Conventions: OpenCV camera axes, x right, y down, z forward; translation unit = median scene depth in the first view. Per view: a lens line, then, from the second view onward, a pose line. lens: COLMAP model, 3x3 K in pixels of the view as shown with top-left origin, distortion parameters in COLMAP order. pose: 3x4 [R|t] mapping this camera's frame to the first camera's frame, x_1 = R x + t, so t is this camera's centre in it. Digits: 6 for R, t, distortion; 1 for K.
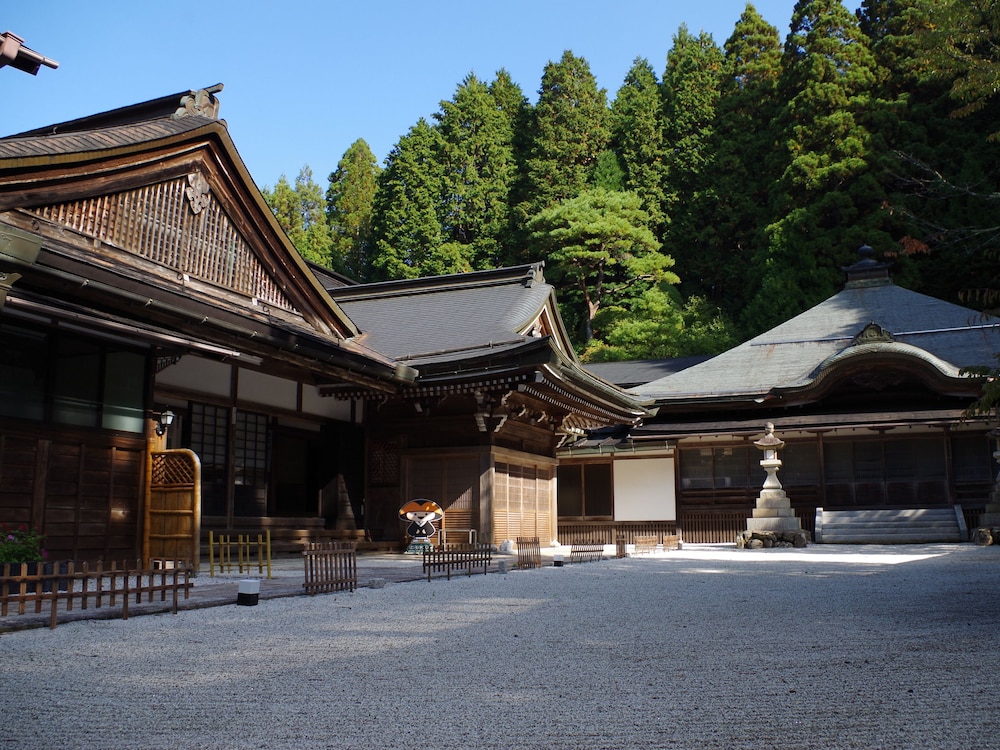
lens RADIAL K [[879.7, 0, 531.3], [0, 879.7, 377.6], [0, 0, 1]] dist [-0.063449, -0.004480]
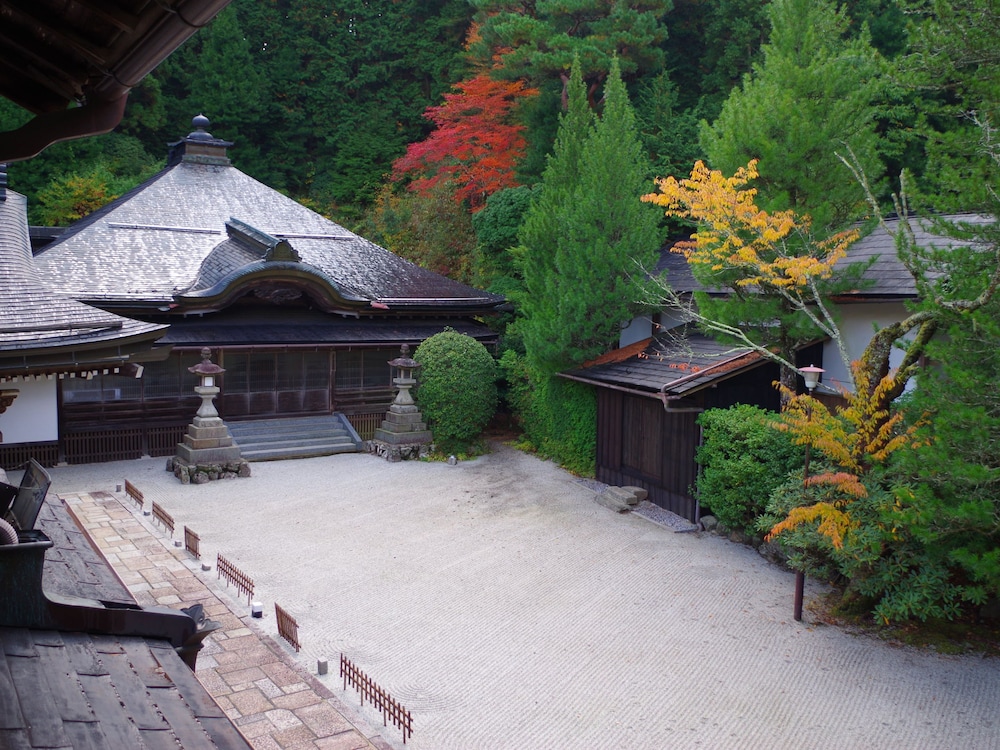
lens RADIAL K [[879.7, 0, 531.3], [0, 879.7, 377.6], [0, 0, 1]] dist [-0.063449, -0.004480]
pose [[0.540160, -0.056465, 0.839666, -0.397721], [-0.166460, 0.970865, 0.172372, -0.164694], [-0.824935, -0.232880, 0.515023, 0.247670]]
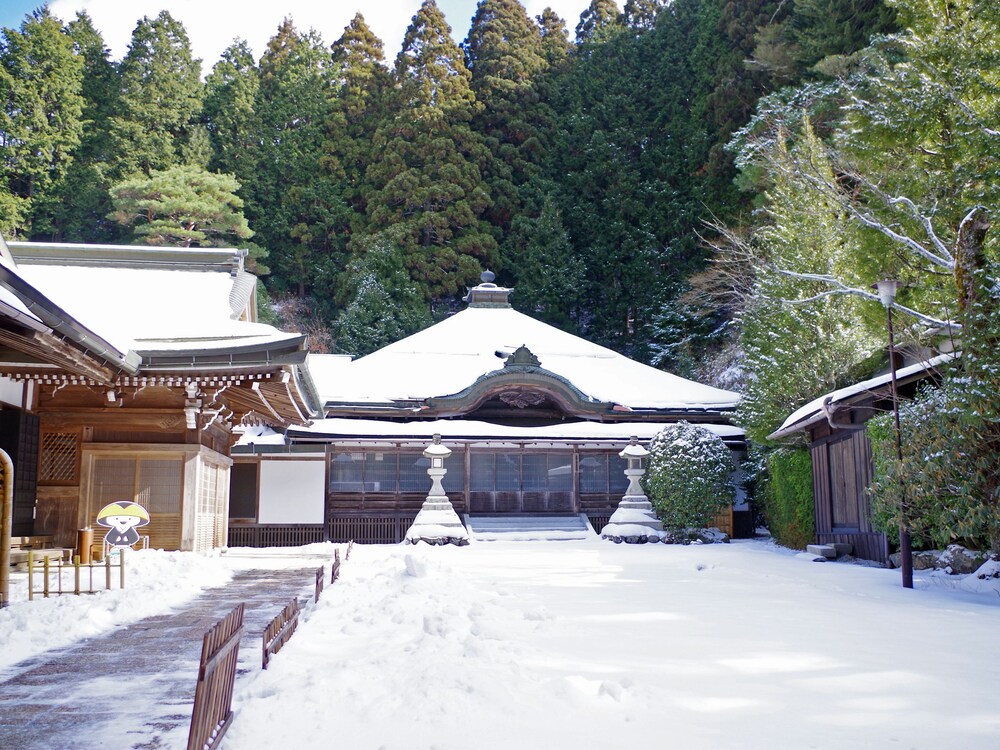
lens RADIAL K [[882.4, 0, 500.0], [0, 882.4, 375.0], [0, 0, 1]] dist [-0.056669, 0.002803]
pose [[0.868474, 0.085461, 0.488312, -0.218137], [-0.087229, 0.996004, -0.019175, -0.004471], [-0.487999, -0.025941, 0.872458, 0.049325]]
